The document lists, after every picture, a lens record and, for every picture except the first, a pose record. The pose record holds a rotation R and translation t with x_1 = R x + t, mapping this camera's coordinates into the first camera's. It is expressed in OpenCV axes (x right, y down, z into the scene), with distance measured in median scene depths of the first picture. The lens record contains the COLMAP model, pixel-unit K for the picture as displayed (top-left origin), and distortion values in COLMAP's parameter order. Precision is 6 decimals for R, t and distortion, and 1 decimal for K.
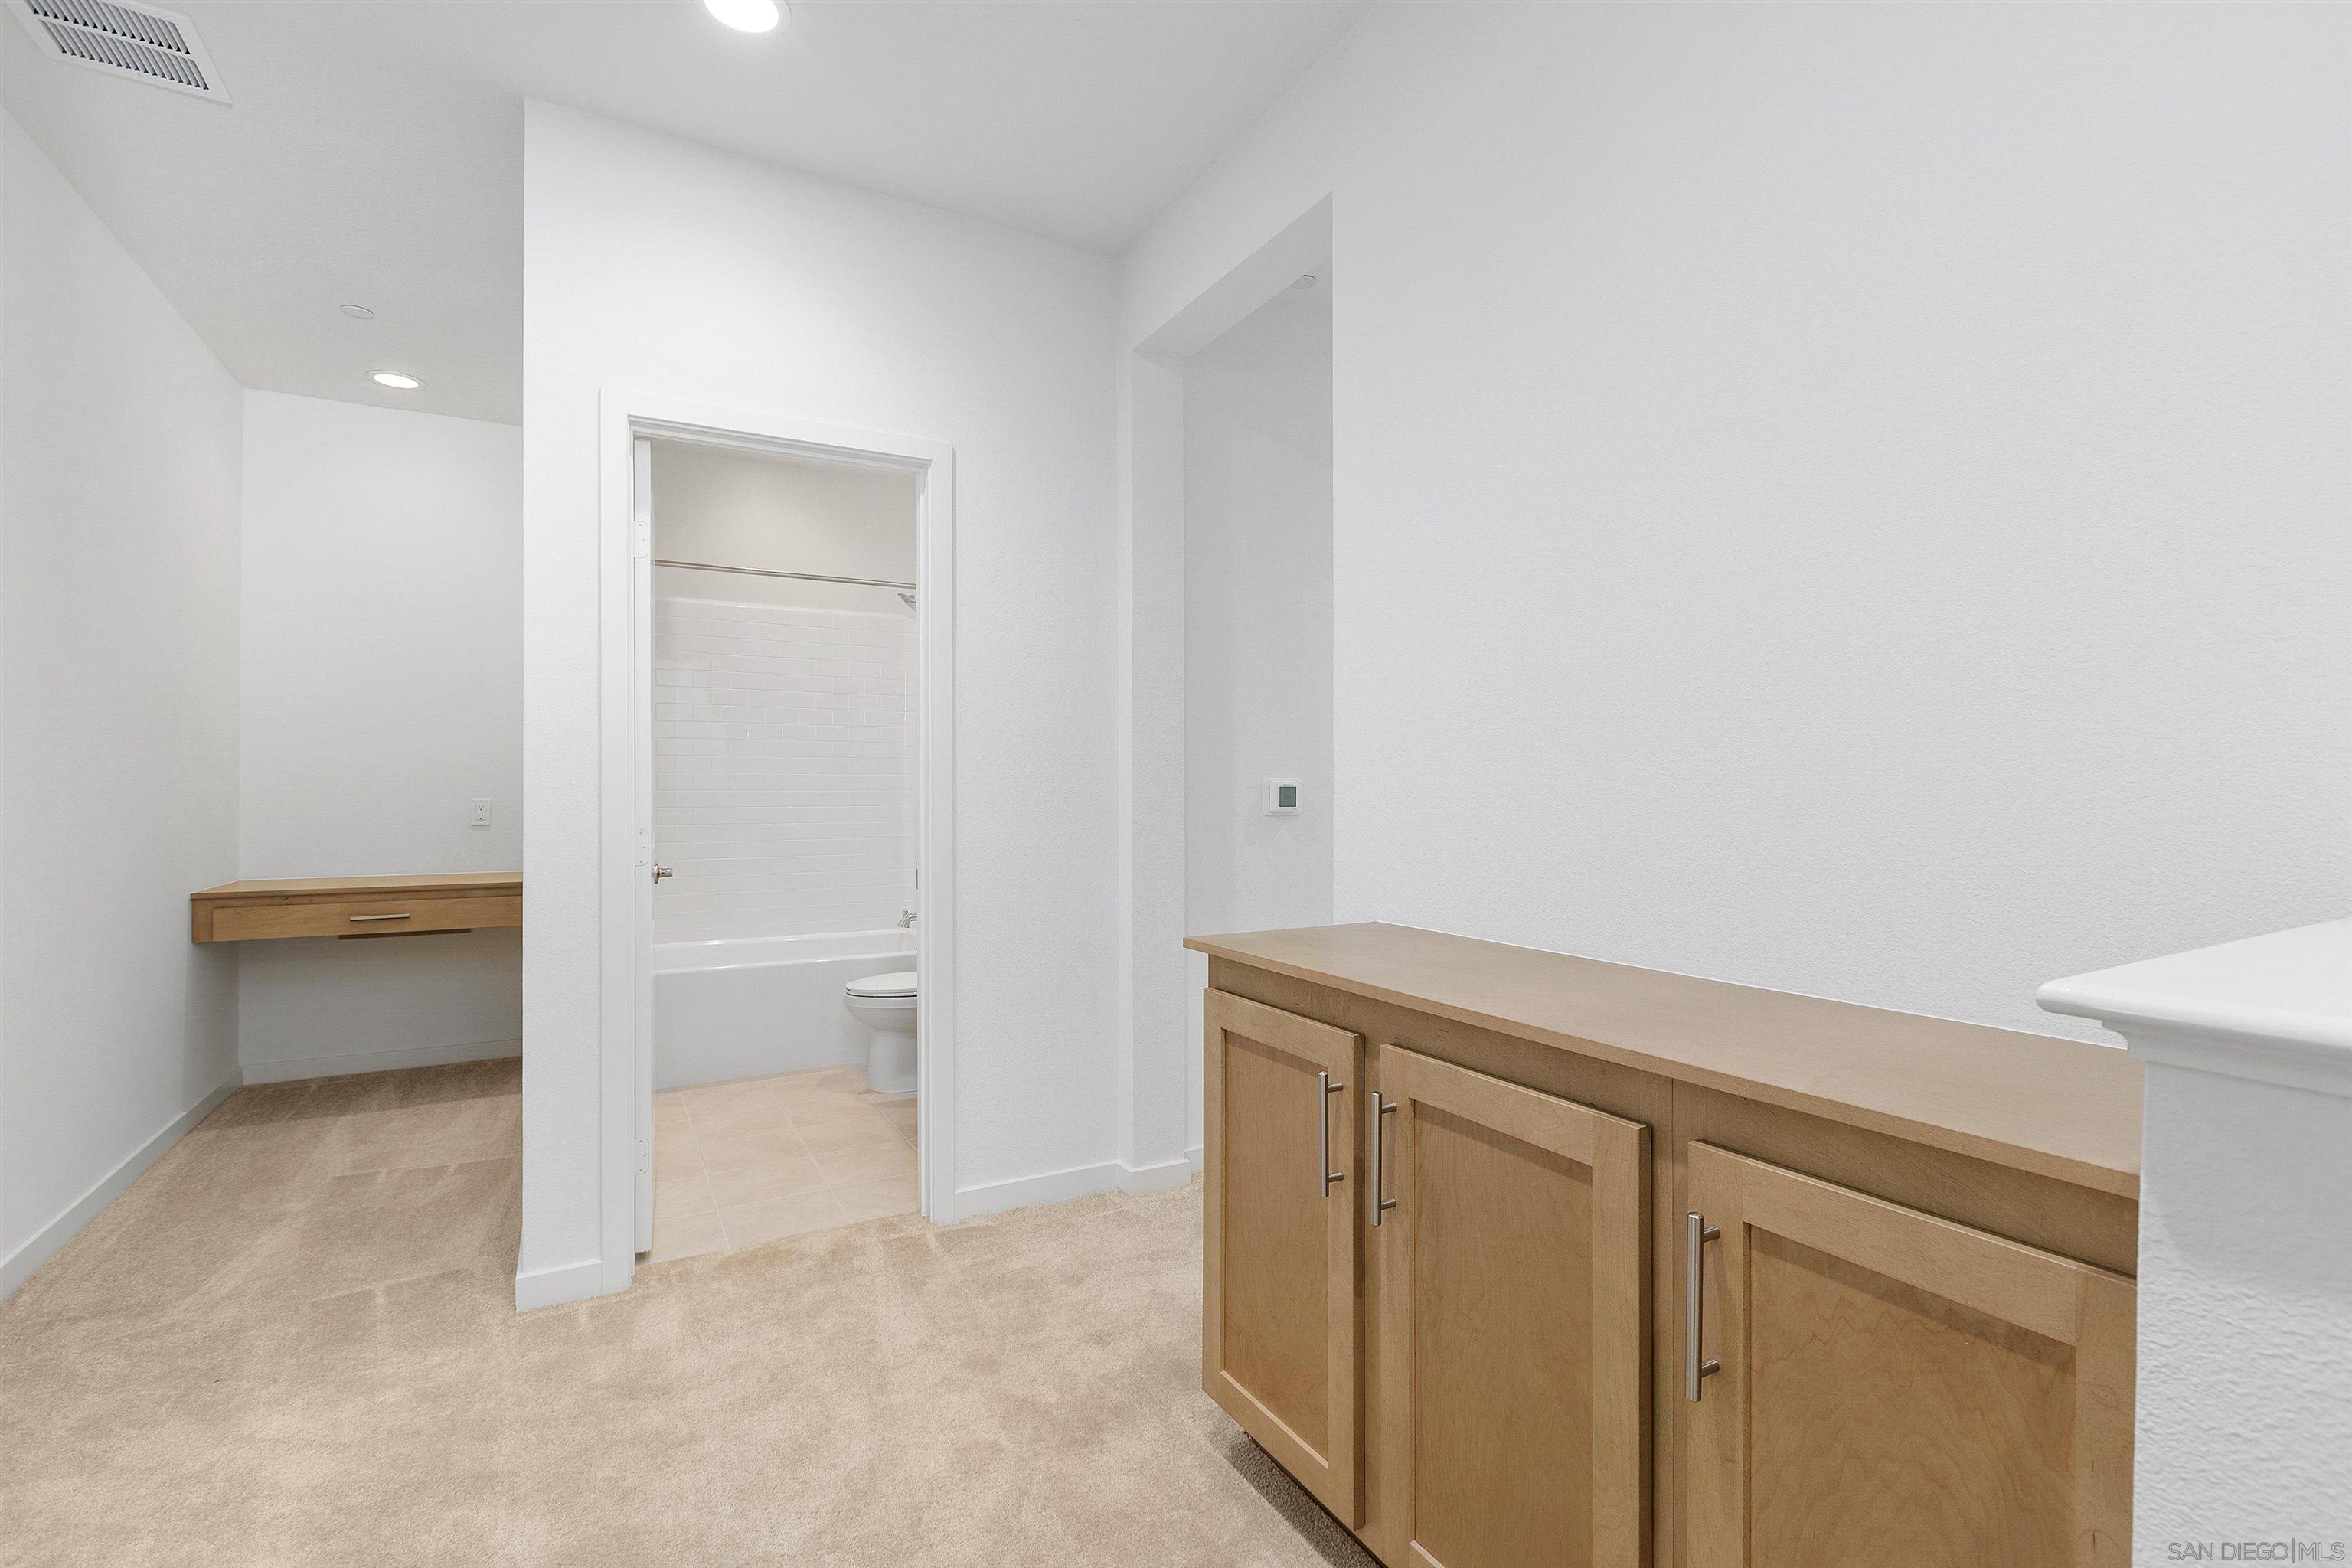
lens RADIAL K [[1064.1, 0, 1184.8], [0, 1064.1, 789.1], [0, 0, 1]] dist [0.000685, -0.001049]
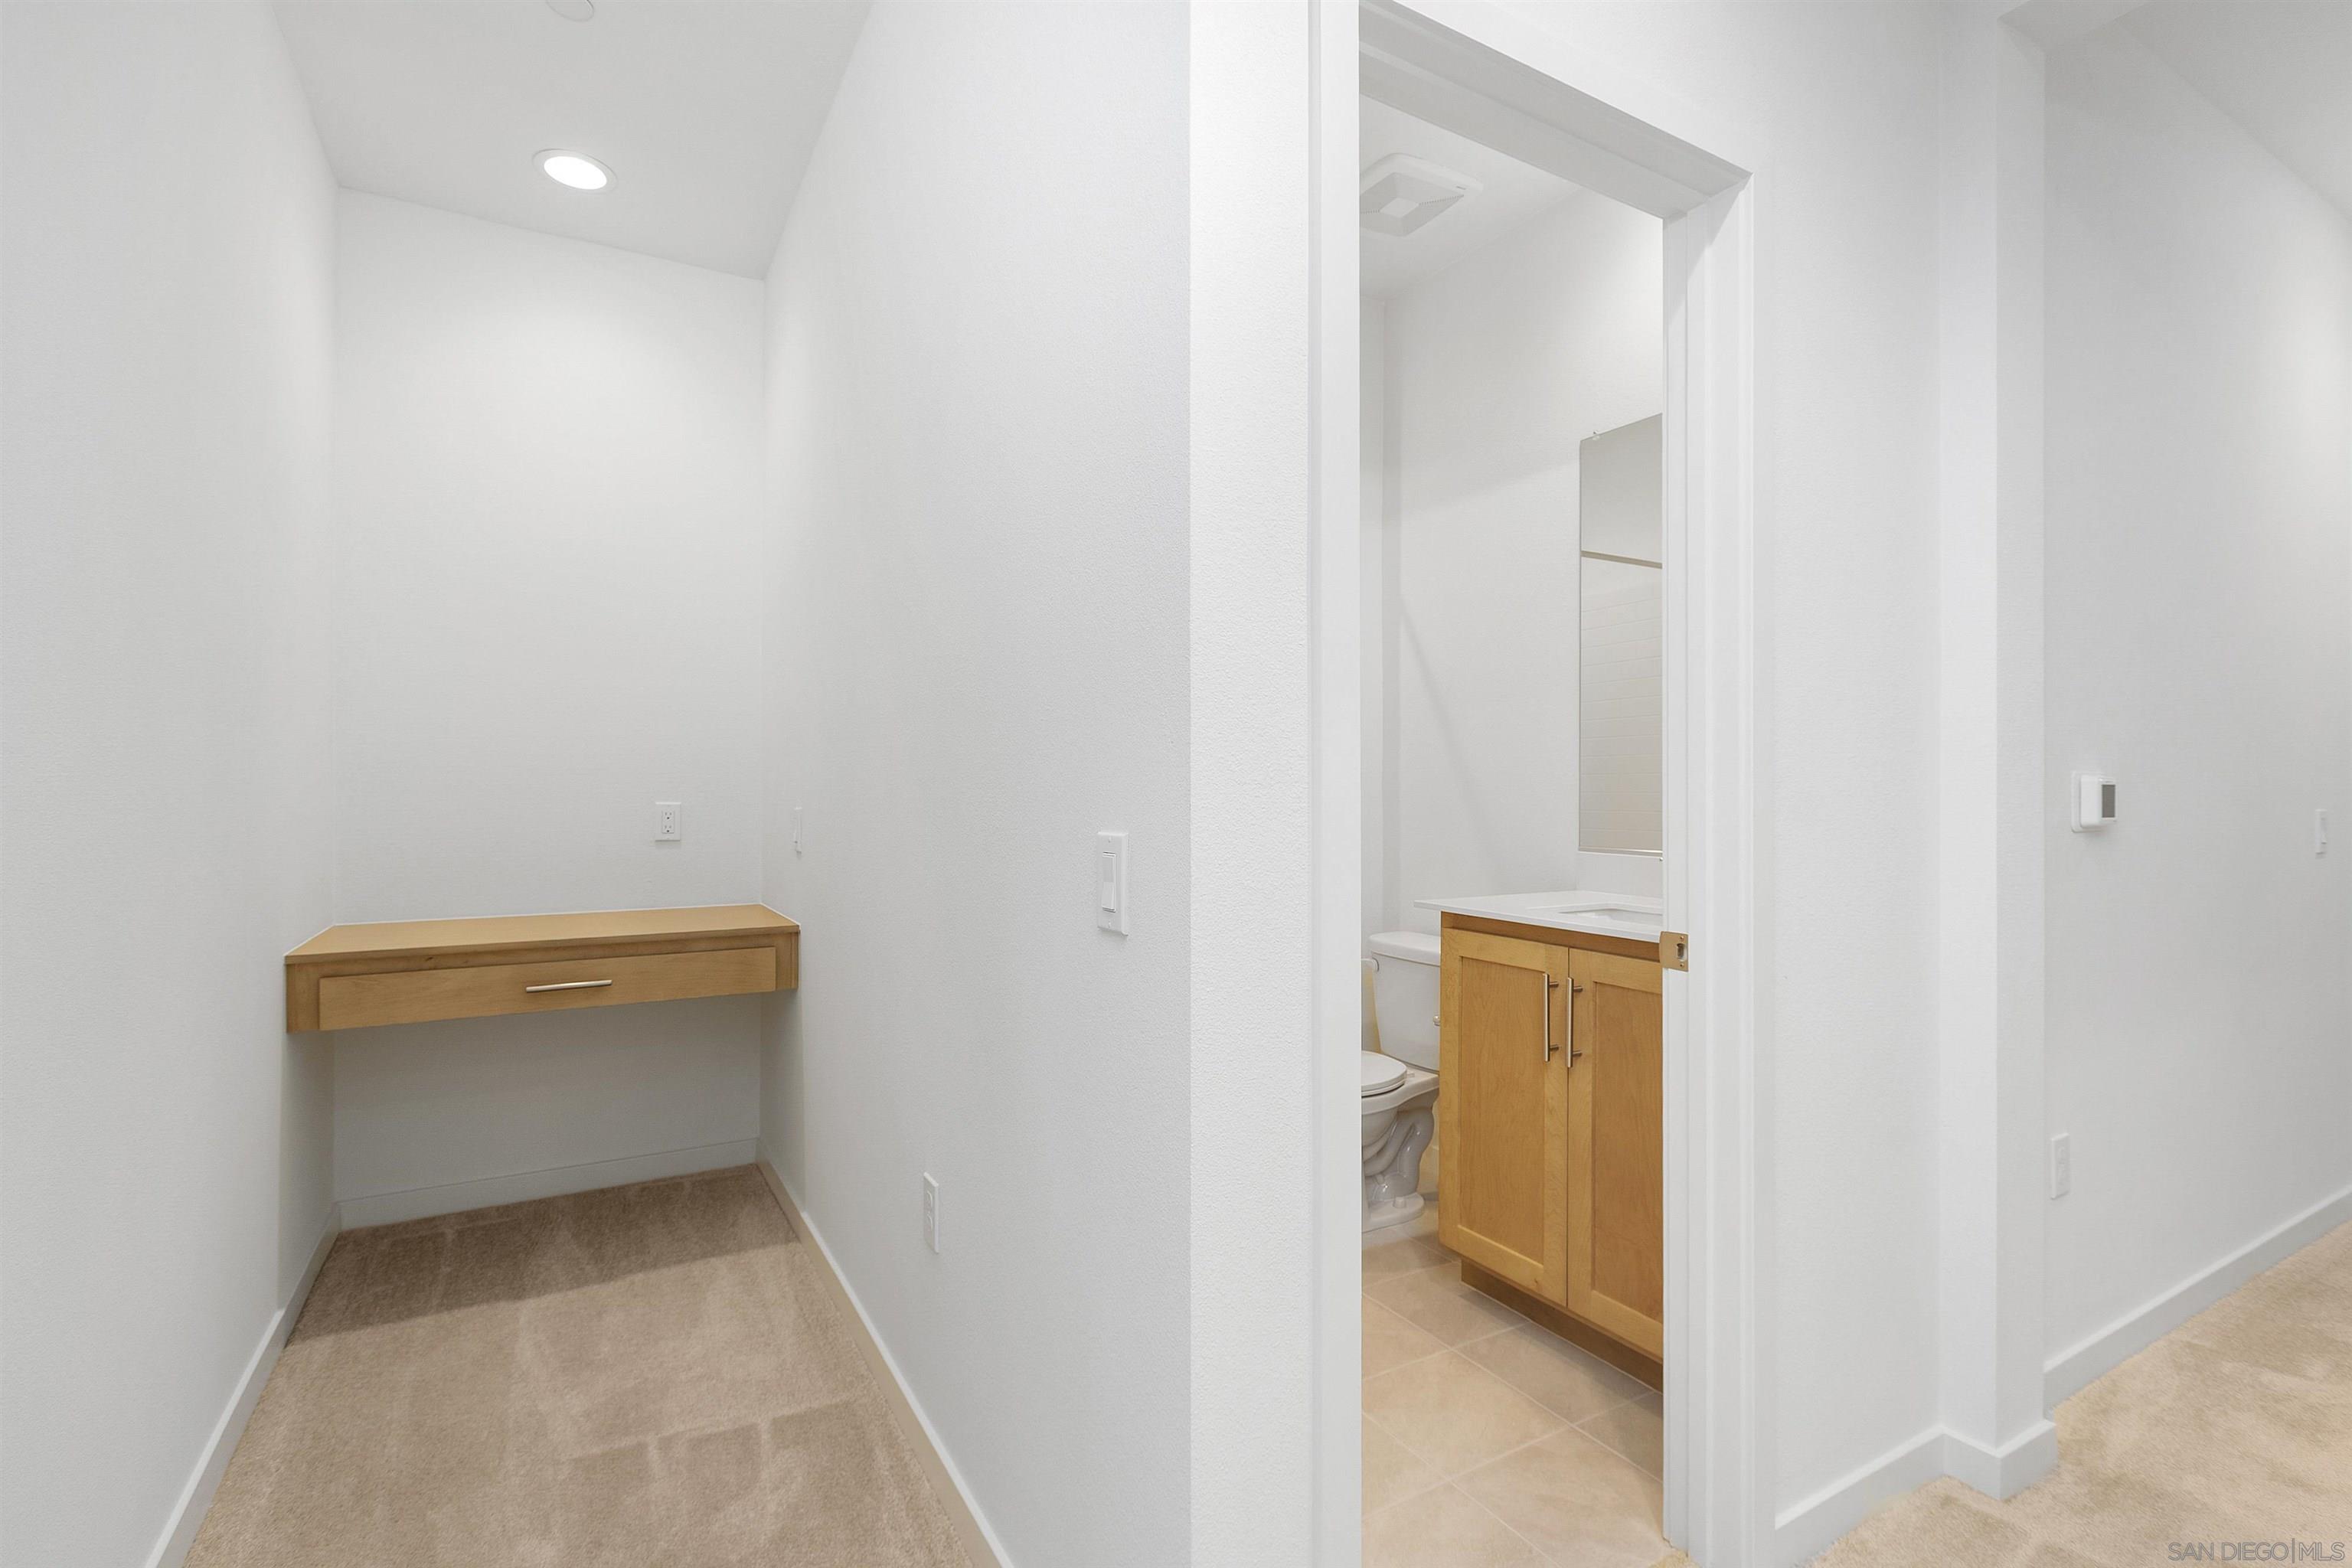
lens RADIAL K [[1064.1, 0, 1167.2], [0, 1064.1, 794.5], [0, 0, 1]] dist [0.000685, -0.001049]
pose [[0.999915, -0.001246, 0.013015, -0.417758], [0.001151, 0.999973, 0.007324, -0.001084], [-0.013023, -0.007308, 0.999888, 0.362513]]
